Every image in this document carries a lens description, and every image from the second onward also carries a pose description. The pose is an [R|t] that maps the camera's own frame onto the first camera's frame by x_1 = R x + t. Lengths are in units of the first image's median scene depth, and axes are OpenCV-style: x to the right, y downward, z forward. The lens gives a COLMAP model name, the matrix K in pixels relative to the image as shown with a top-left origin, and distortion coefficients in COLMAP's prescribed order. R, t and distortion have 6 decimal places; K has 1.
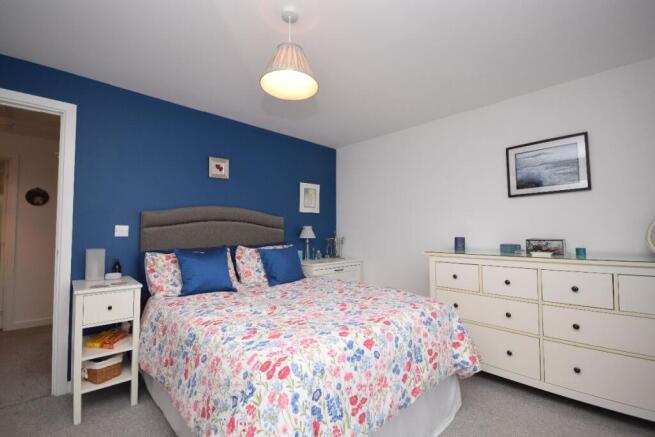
lens RADIAL K [[292.4, 0, 331.7], [0, 292.4, 222.8], [0, 0, 1]] dist [-0.002207, -0.010020]
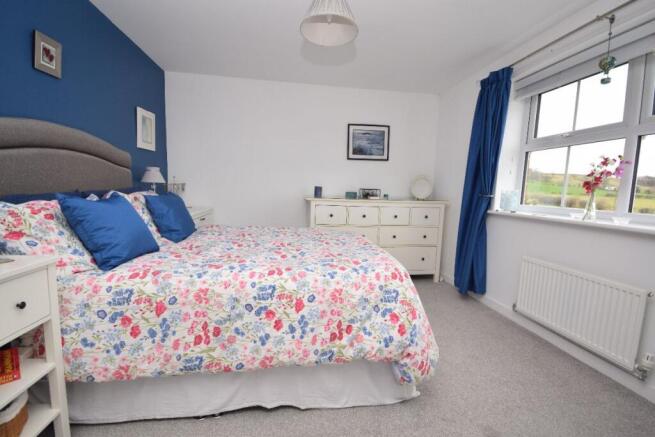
lens RADIAL K [[292.4, 0, 331.7], [0, 292.4, 222.8], [0, 0, 1]] dist [-0.002207, -0.010020]
pose [[0.572647, -0.075197, 0.816346, -0.645429], [-0.062186, 0.988931, 0.134717, 0.033250], [-0.817440, -0.127910, 0.561633, 0.213573]]
